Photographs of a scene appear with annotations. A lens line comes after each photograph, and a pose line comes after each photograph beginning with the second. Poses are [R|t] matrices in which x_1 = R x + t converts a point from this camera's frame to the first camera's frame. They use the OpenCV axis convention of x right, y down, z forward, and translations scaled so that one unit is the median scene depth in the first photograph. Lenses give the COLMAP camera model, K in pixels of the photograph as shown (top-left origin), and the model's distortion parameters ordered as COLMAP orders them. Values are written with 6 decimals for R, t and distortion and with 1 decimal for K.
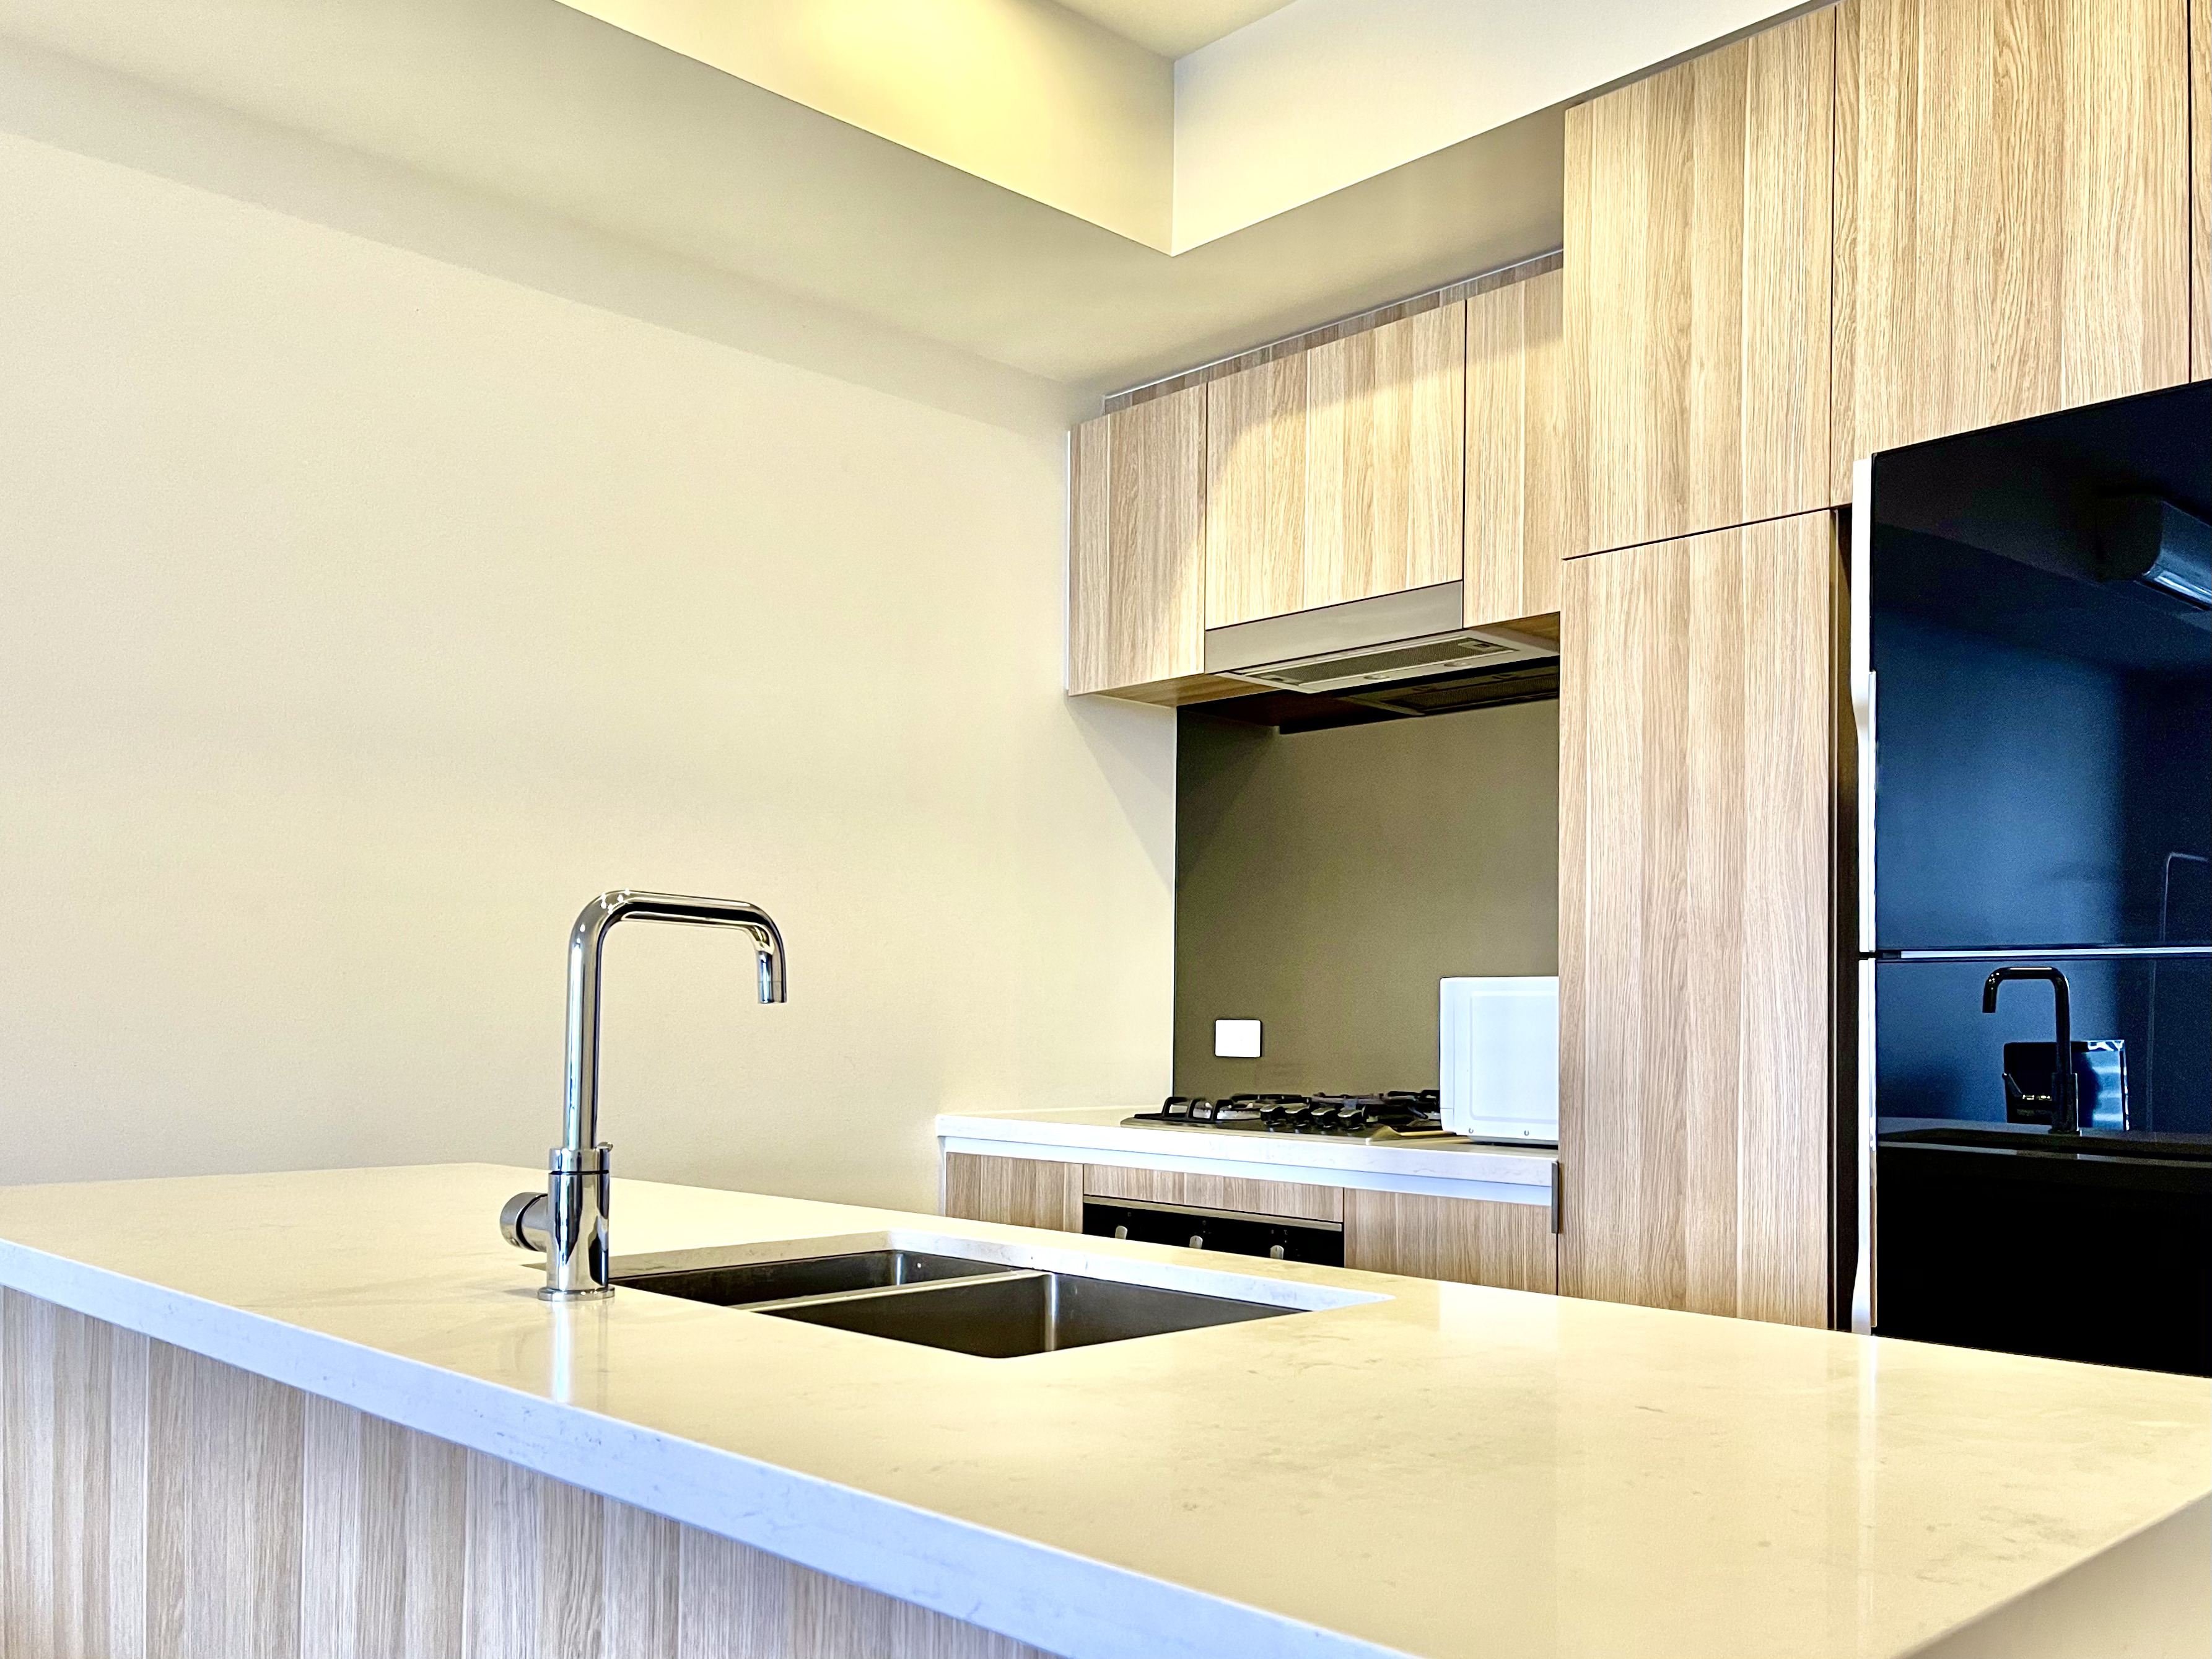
lens RADIAL K [[1917.8, 0, 1108.8], [0, 1917.8, 1011.5], [0, 0, 1]] dist [0.005167, -0.004380]
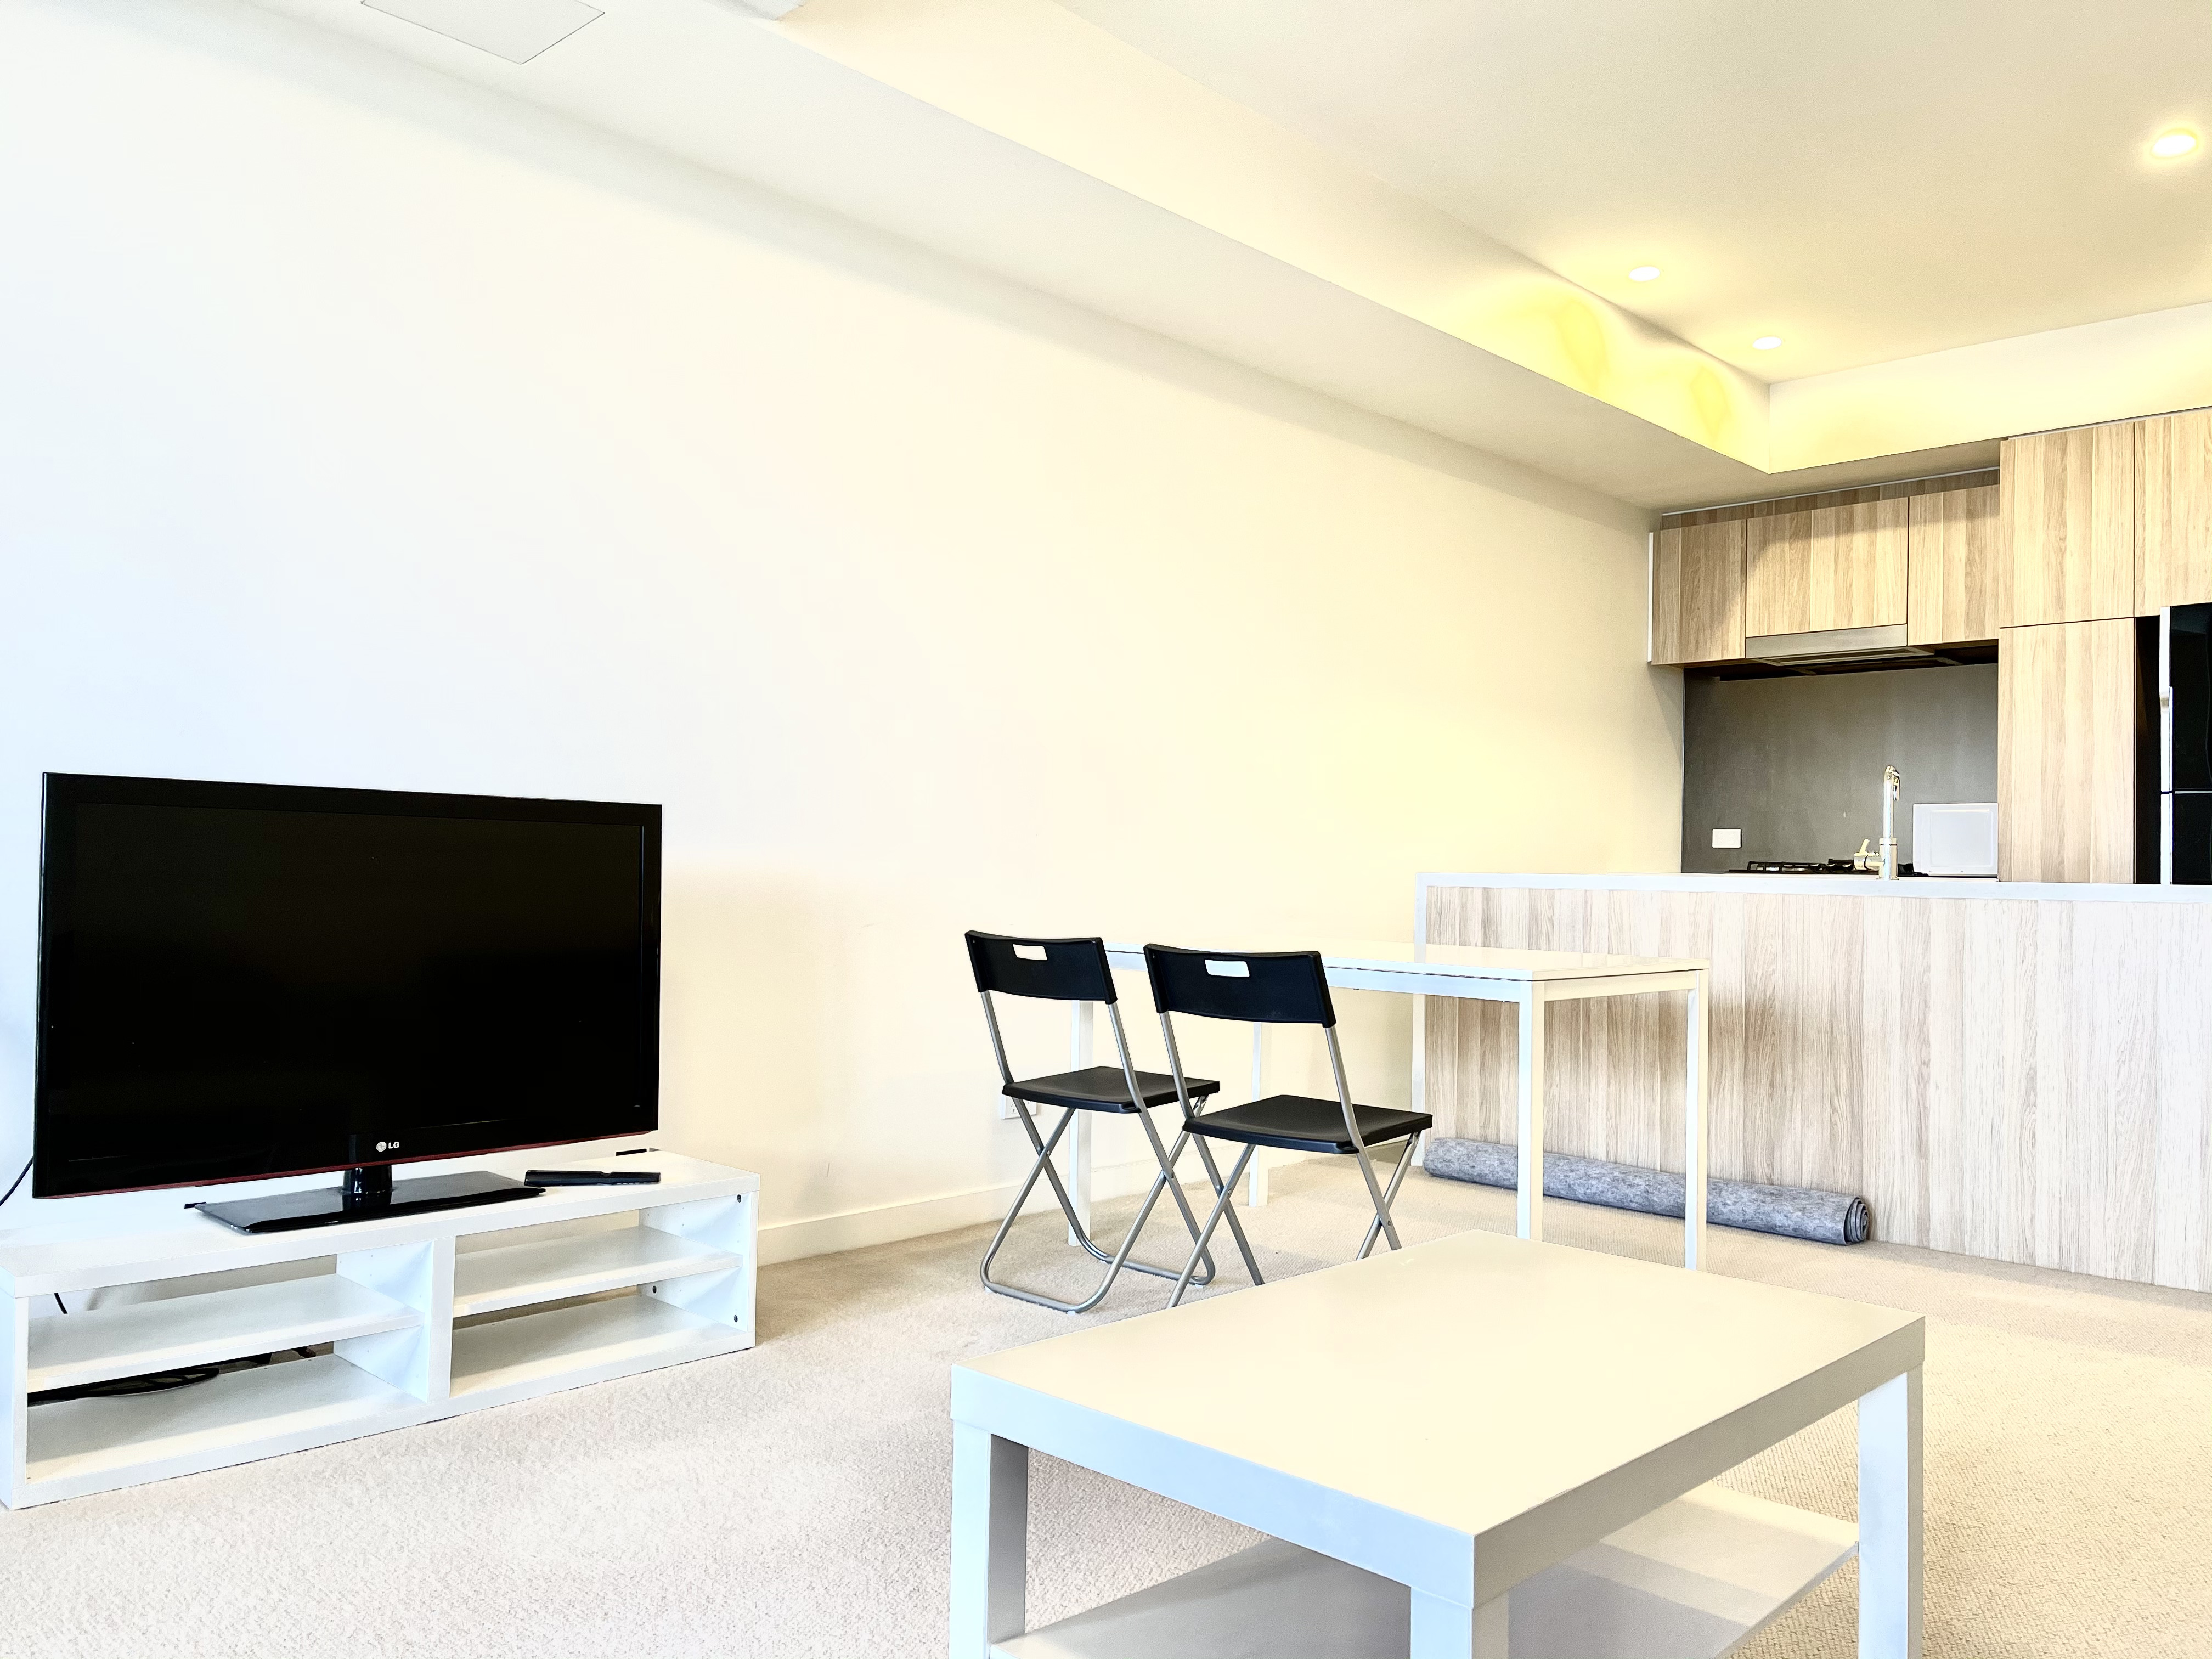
lens RADIAL K [[1669.4, 0, 1106.0], [0, 1669.4, 829.5], [0, 0, 1]] dist [0.071781, -0.093997]
pose [[0.998862, 0.011660, 0.046255, -0.833703], [-0.010695, 0.999721, -0.021047, 0.061621], [-0.046488, 0.020528, 0.998708, -0.899646]]
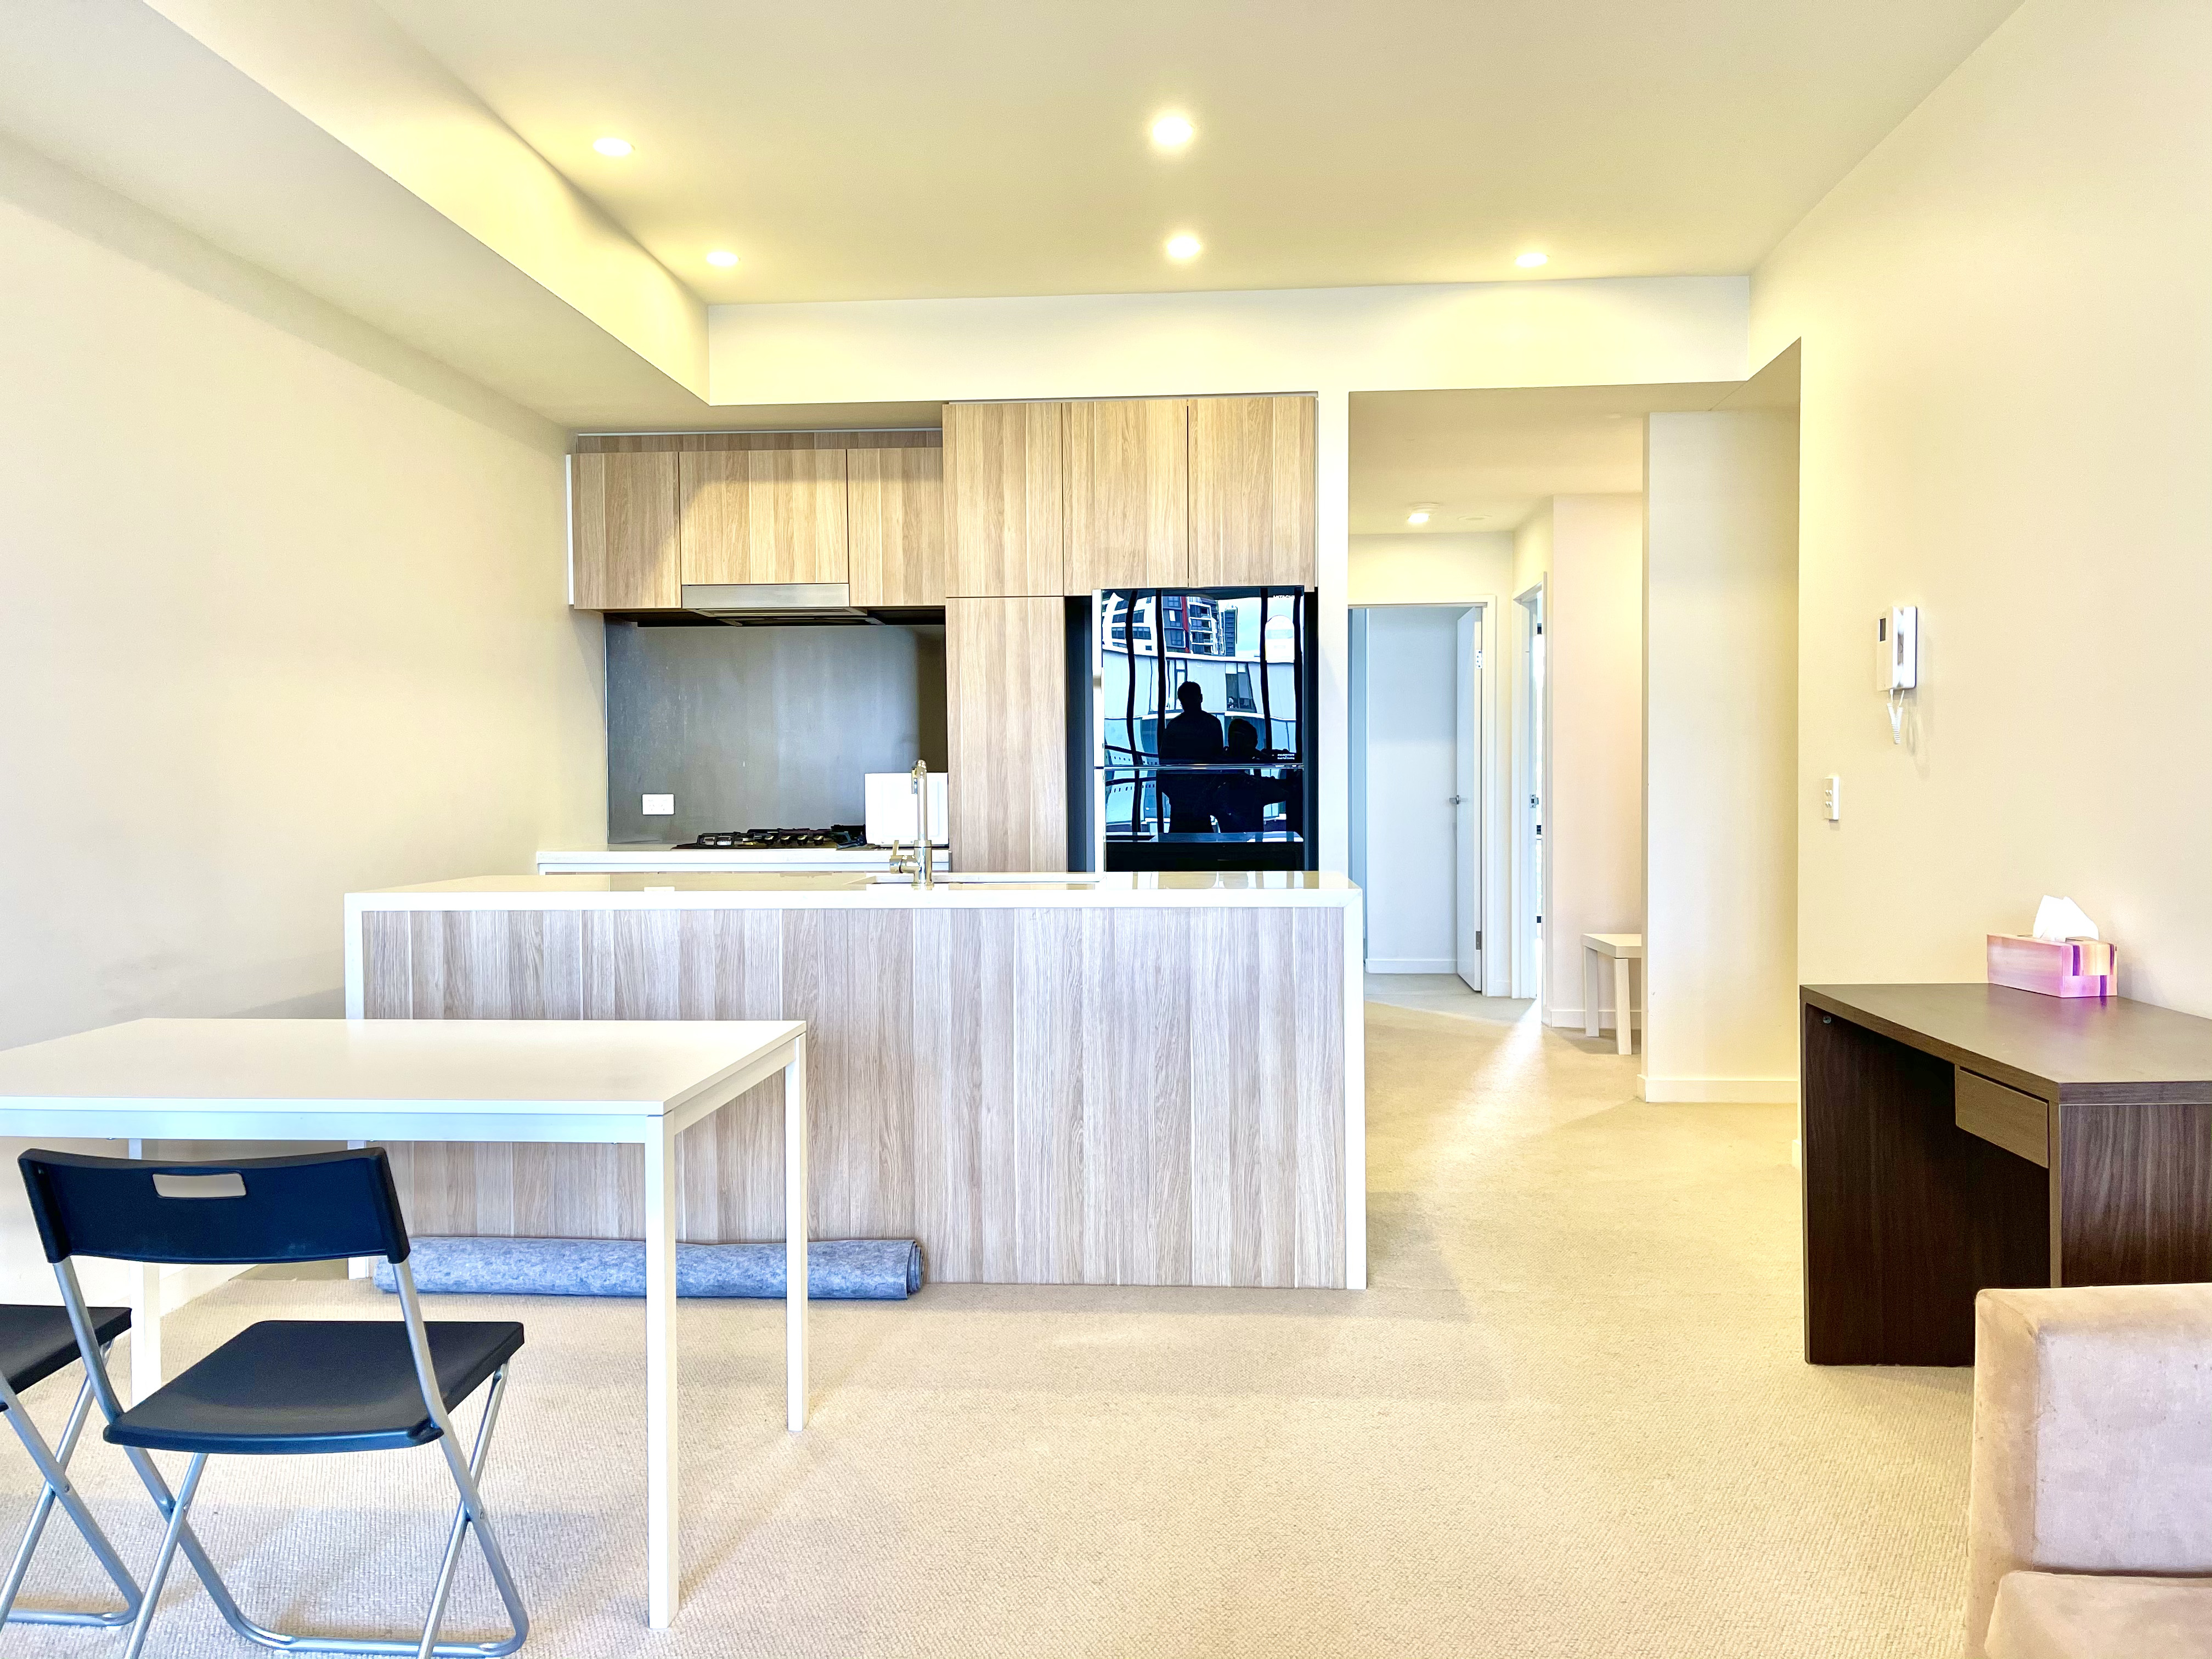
lens RADIAL K [[1669.4, 0, 1106.0], [0, 1669.4, 829.5], [0, 0, 1]] dist [0.071781, -0.093997]
pose [[0.735845, -0.033970, 0.676297, -0.879533], [0.011055, 0.999210, 0.038162, -0.022255], [-0.677060, -0.020605, 0.735639, -0.564290]]
